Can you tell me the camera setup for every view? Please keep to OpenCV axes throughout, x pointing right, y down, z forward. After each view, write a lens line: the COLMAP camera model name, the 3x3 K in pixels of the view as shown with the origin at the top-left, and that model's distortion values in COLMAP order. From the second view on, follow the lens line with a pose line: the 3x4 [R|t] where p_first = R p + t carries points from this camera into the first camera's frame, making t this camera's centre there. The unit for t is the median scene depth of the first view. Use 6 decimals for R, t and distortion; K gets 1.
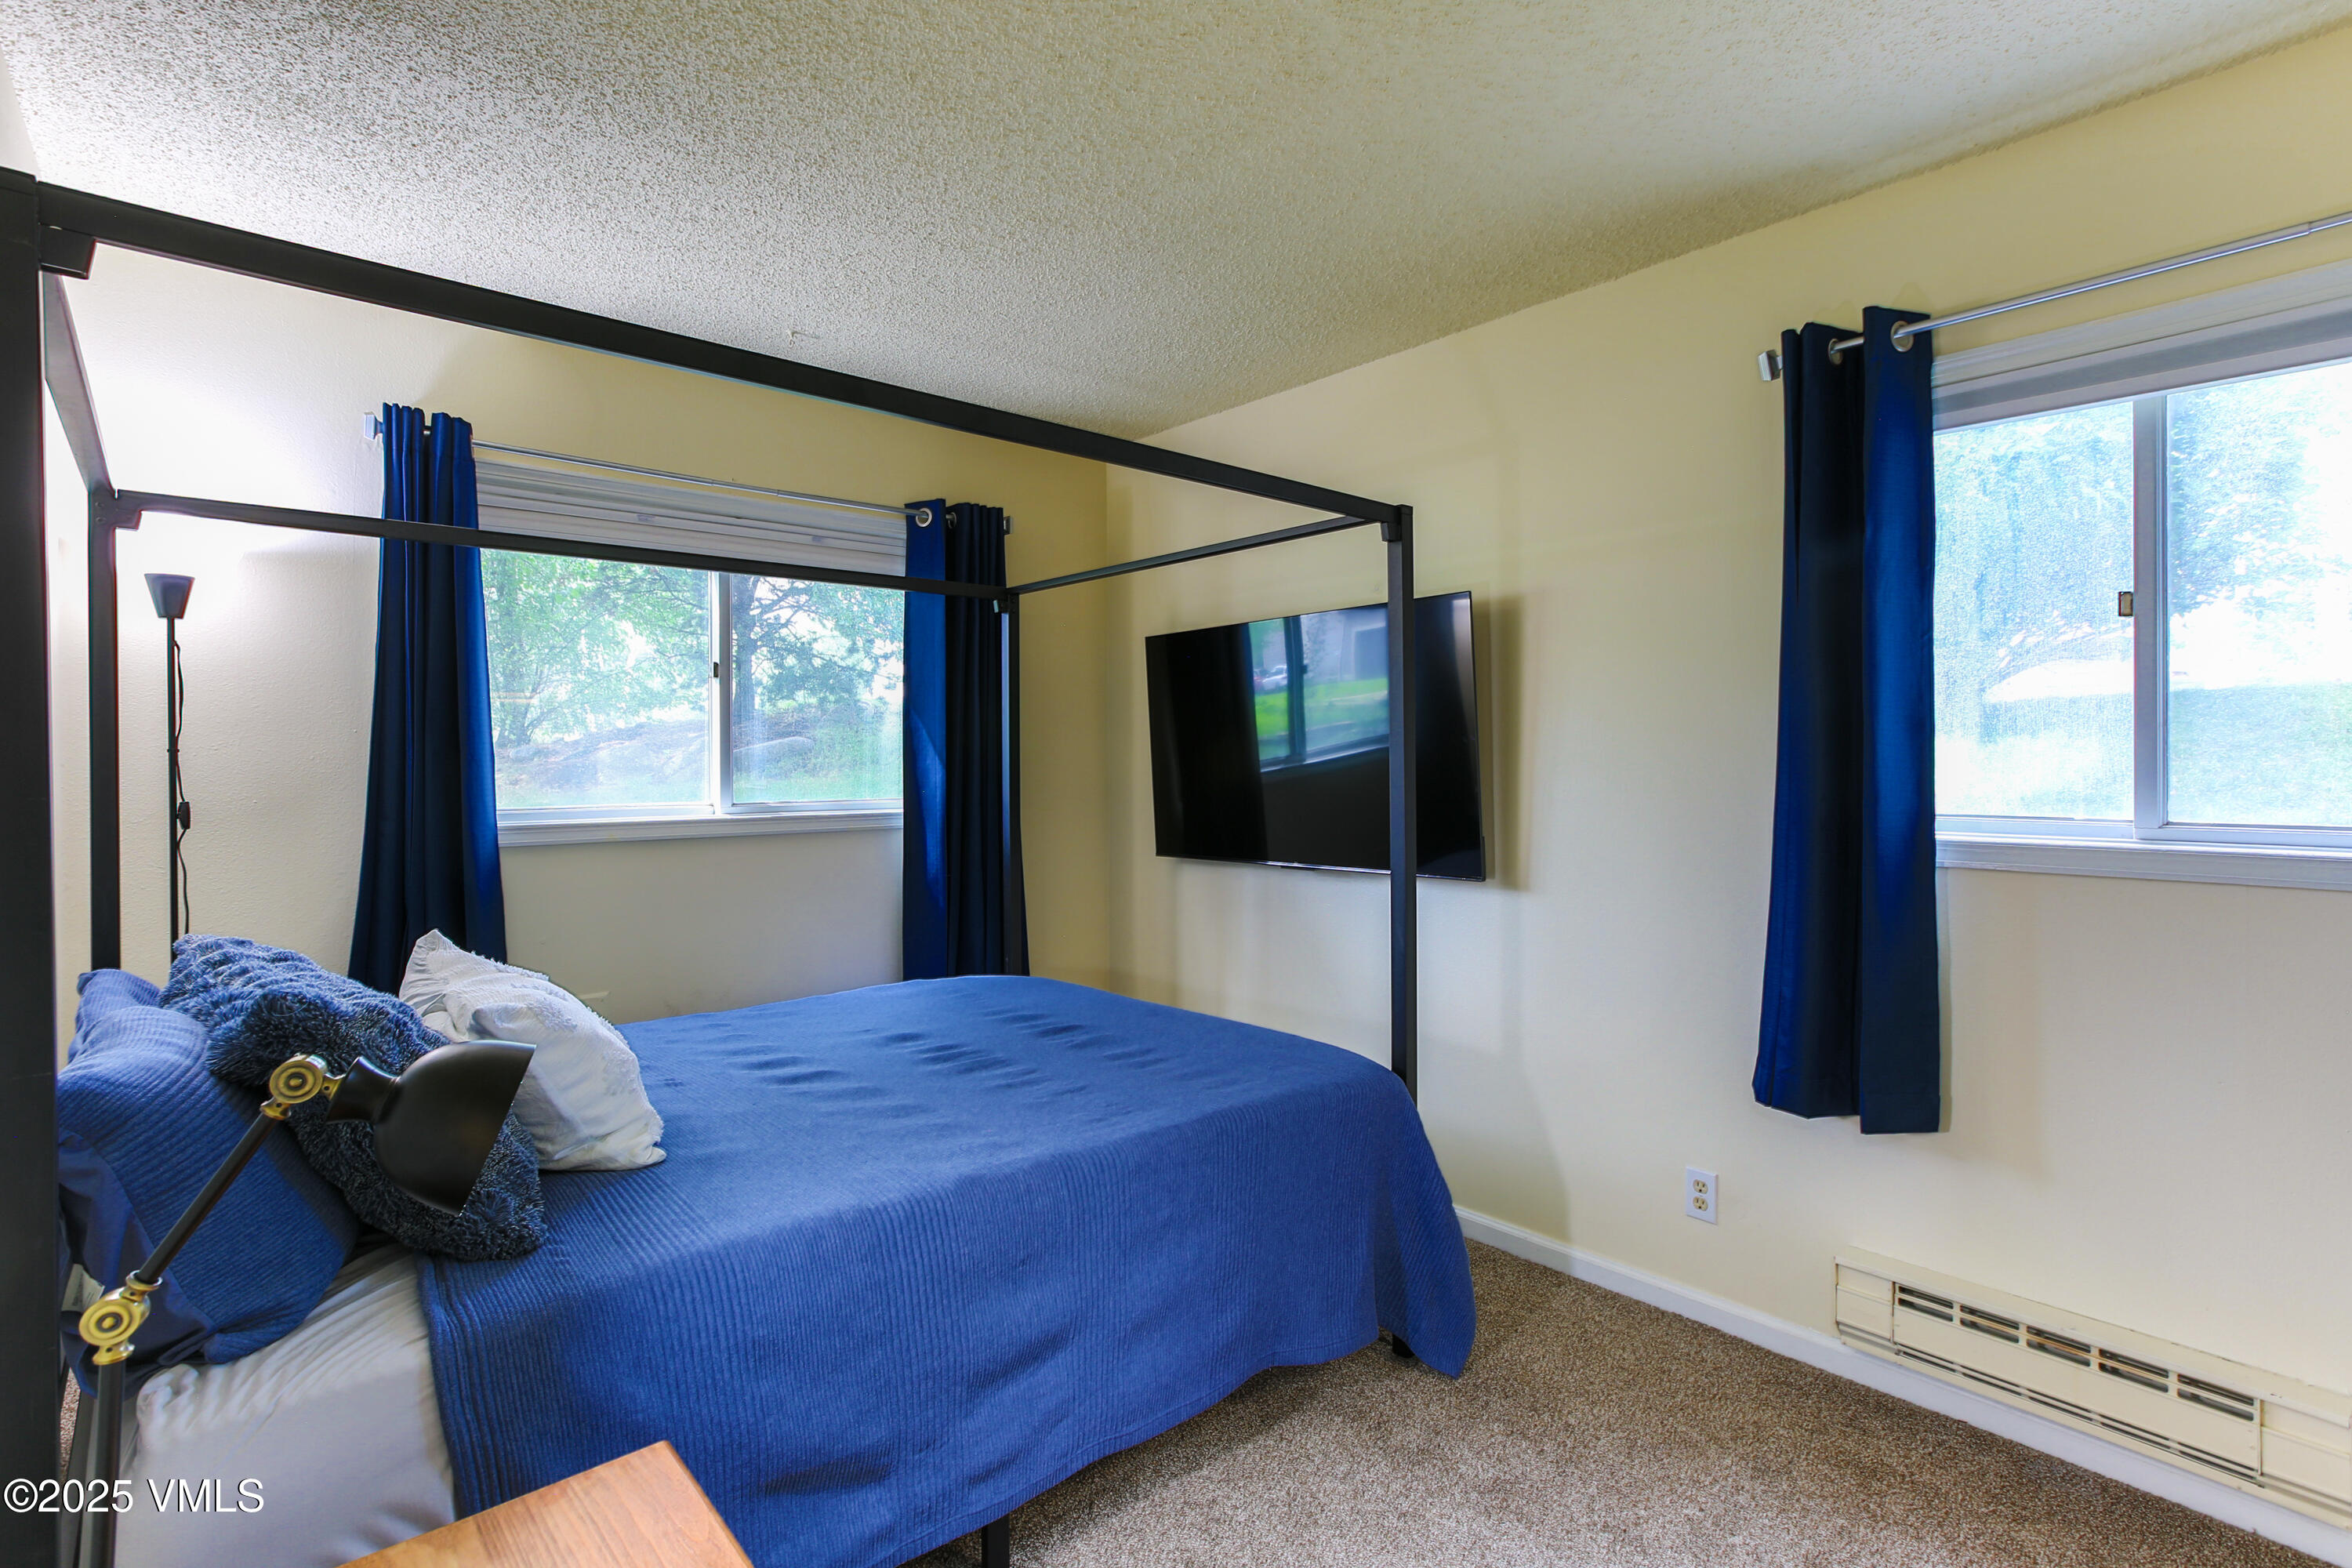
lens RADIAL K [[1113.0, 0, 1171.4], [0, 1113.0, 770.6], [0, 0, 1]] dist [-0.032926, 0.018168]
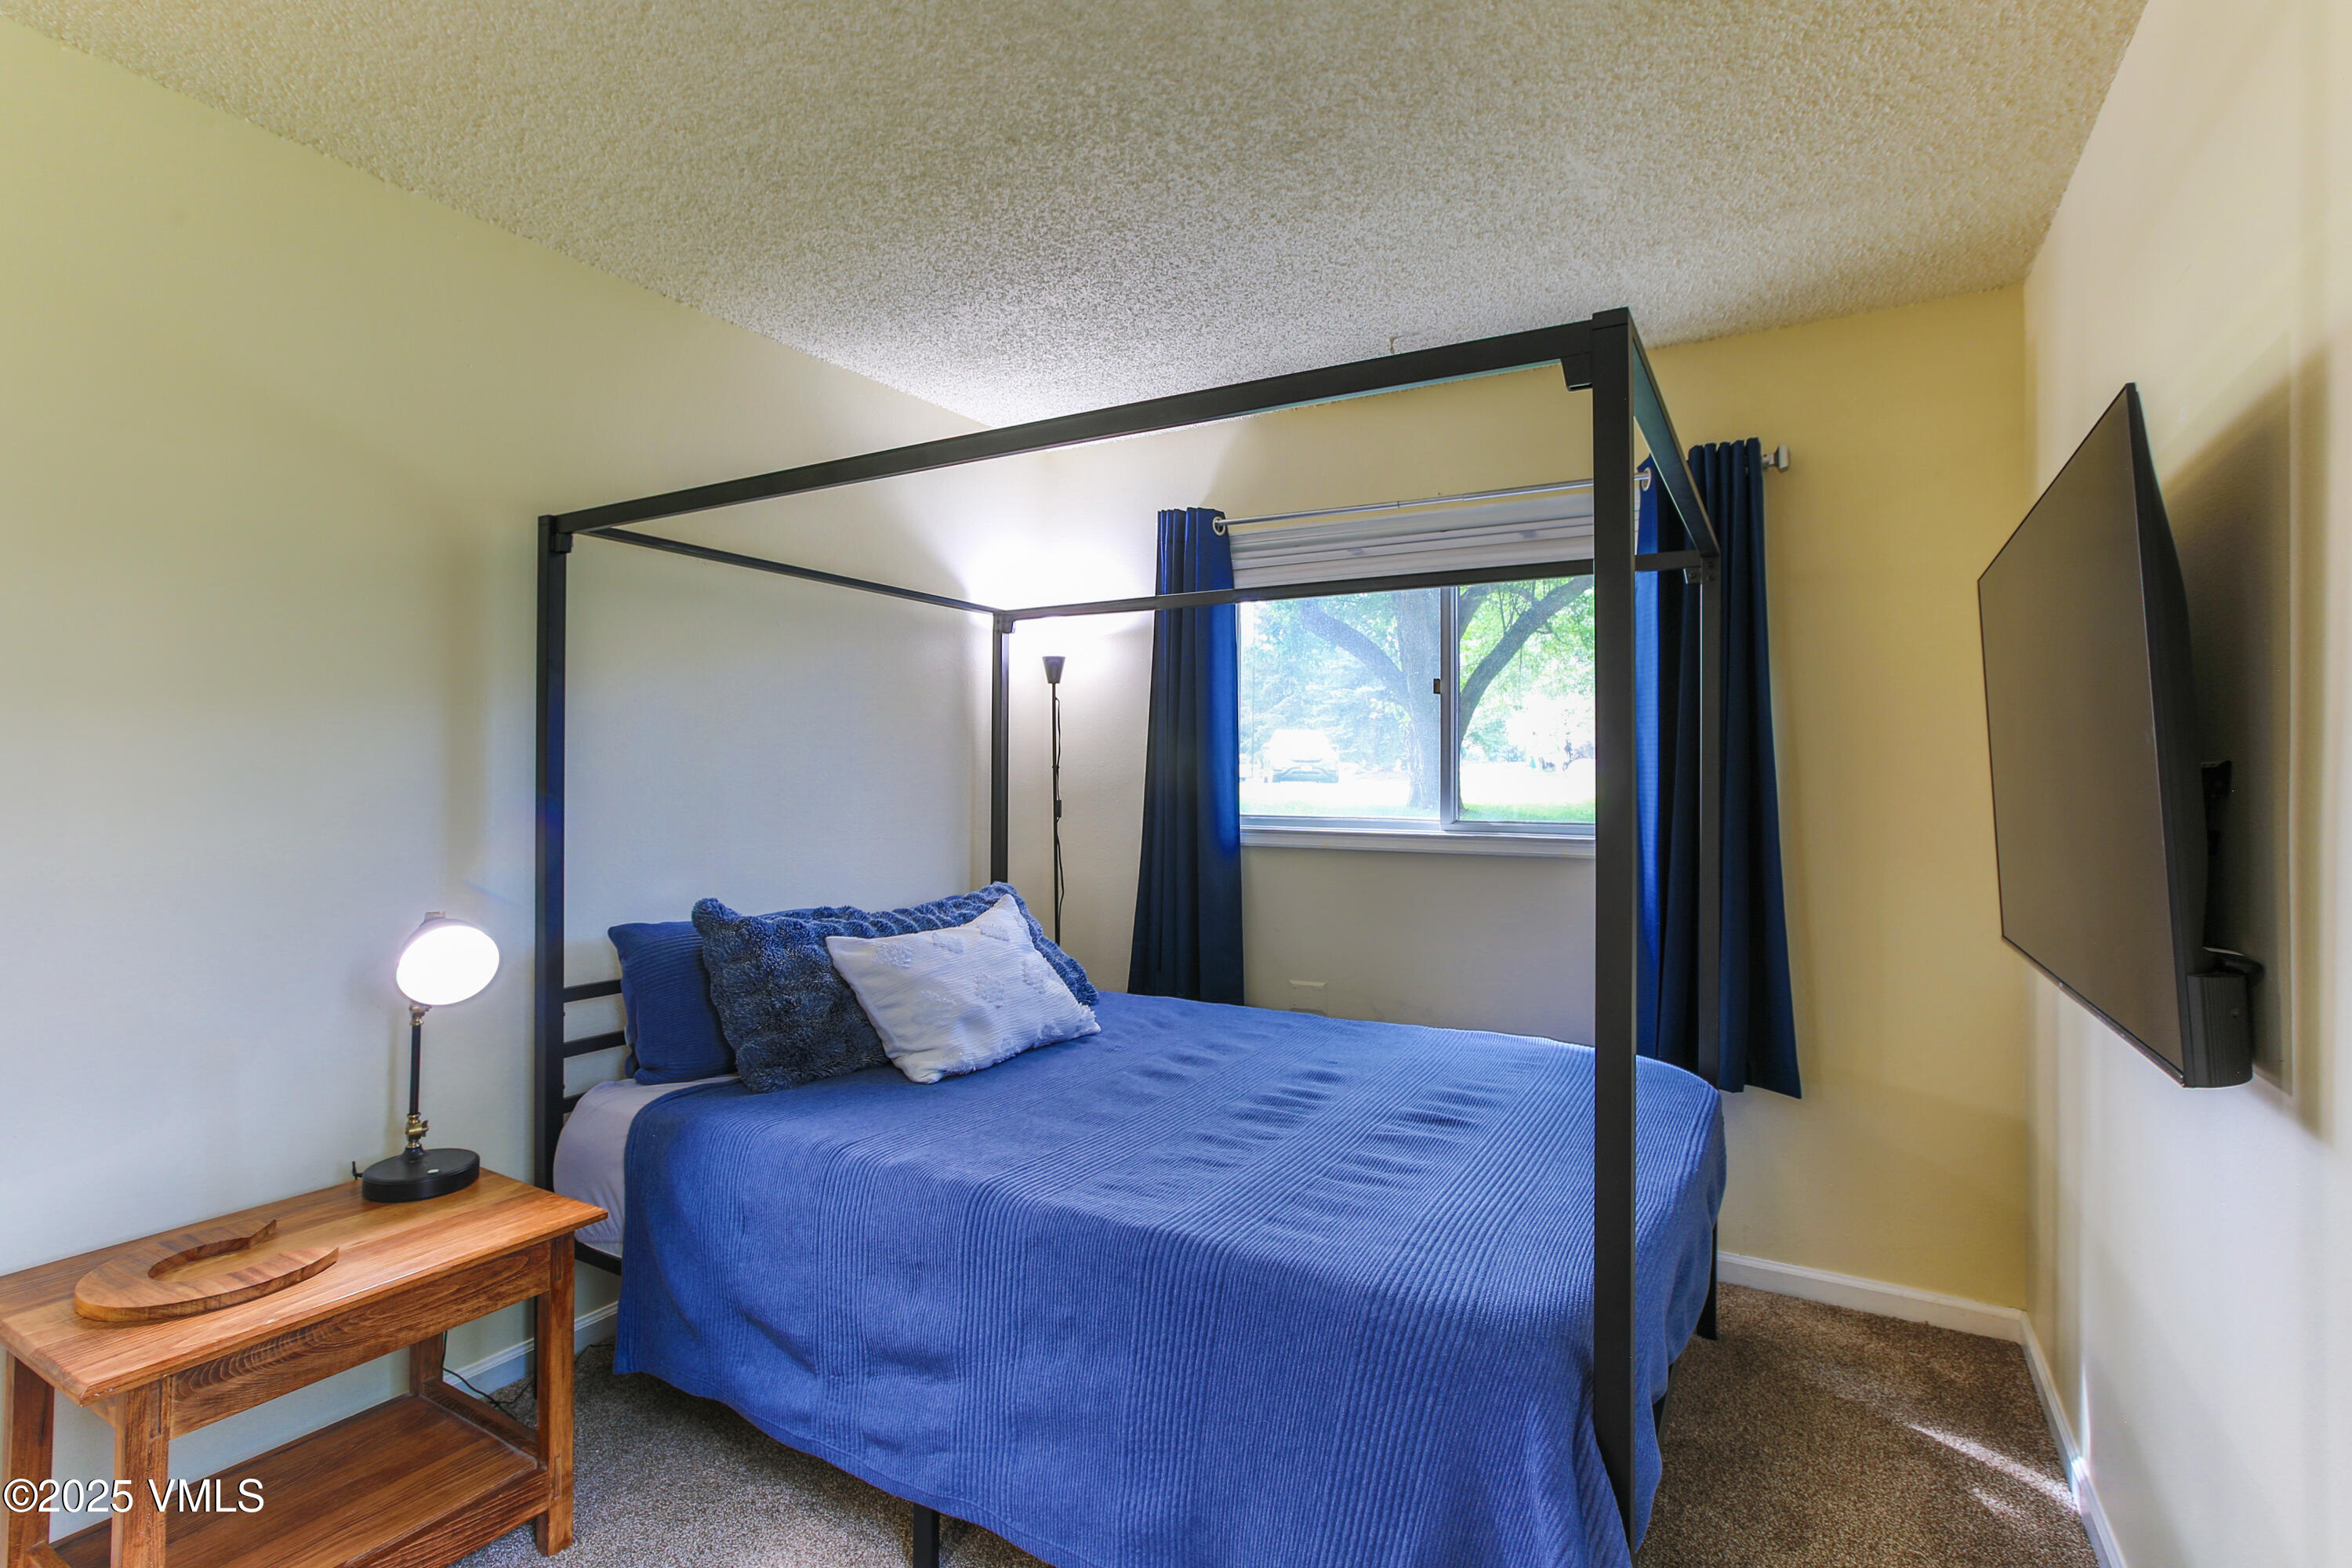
lens RADIAL K [[1113.0, 0, 1171.4], [0, 1113.0, 770.6], [0, 0, 1]] dist [-0.032926, 0.018168]
pose [[0.331827, 0.001955, -0.943338, 0.597067], [-0.016410, 0.999859, -0.003701, -0.009106], [0.943198, 0.016708, 0.331812, 0.575241]]
